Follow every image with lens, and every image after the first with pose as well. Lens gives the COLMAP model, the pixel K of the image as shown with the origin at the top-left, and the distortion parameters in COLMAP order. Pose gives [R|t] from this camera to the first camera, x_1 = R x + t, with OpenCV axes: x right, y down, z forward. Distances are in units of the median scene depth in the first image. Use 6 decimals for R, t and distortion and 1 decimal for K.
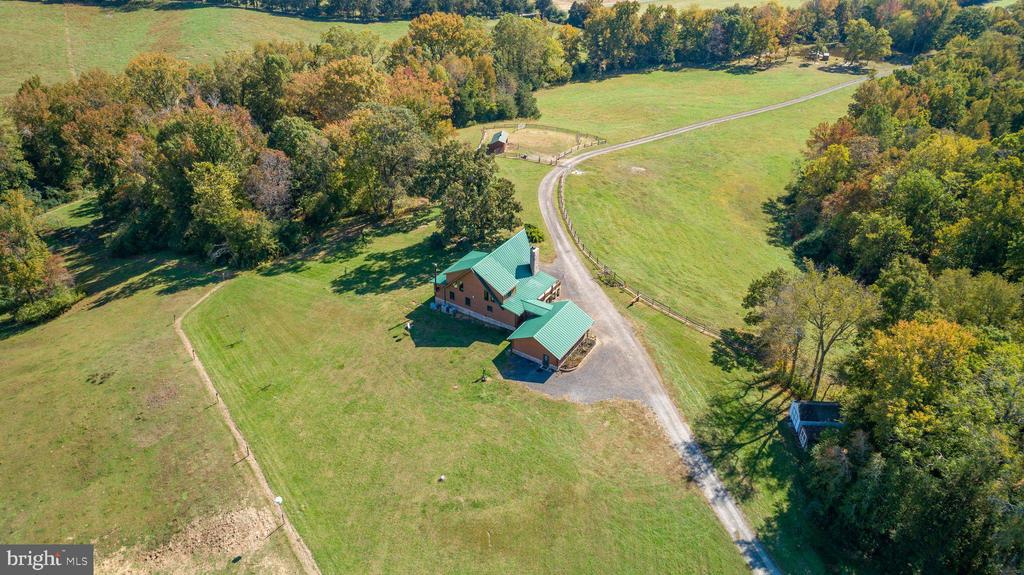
lens RADIAL K [[689.8, 0, 515.7], [0, 689.8, 283.9], [0, 0, 1]] dist [-0.011304, 0.009524]
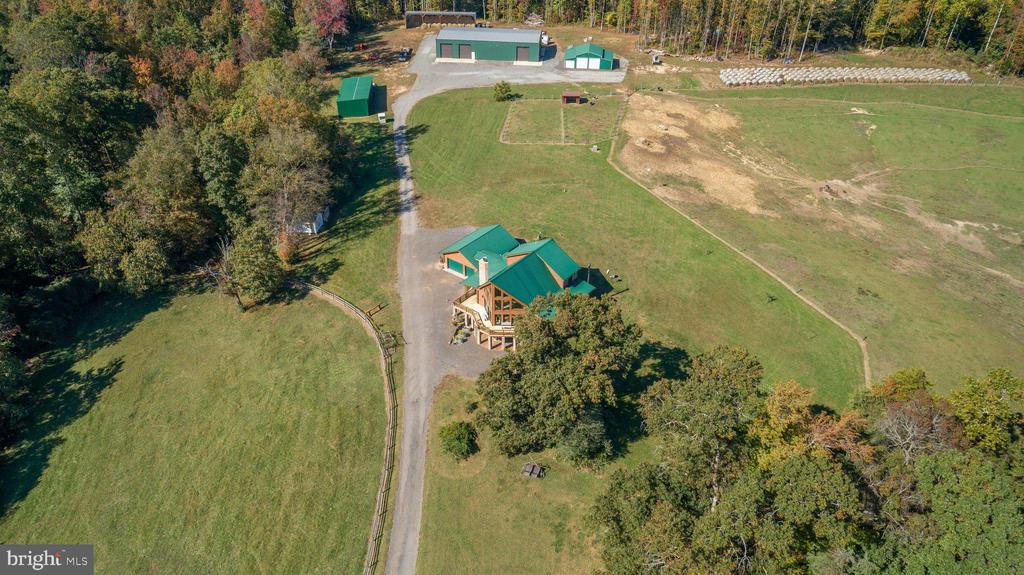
lens RADIAL K [[689.8, 0, 510.8], [0, 689.8, 287.9], [0, 0, 1]] dist [-0.011304, 0.009524]
pose [[-0.995955, -0.072936, 0.052469, -0.073718], [0.018817, 0.401702, 0.915577, -1.110305], [-0.087855, 0.912861, -0.398705, 1.762562]]
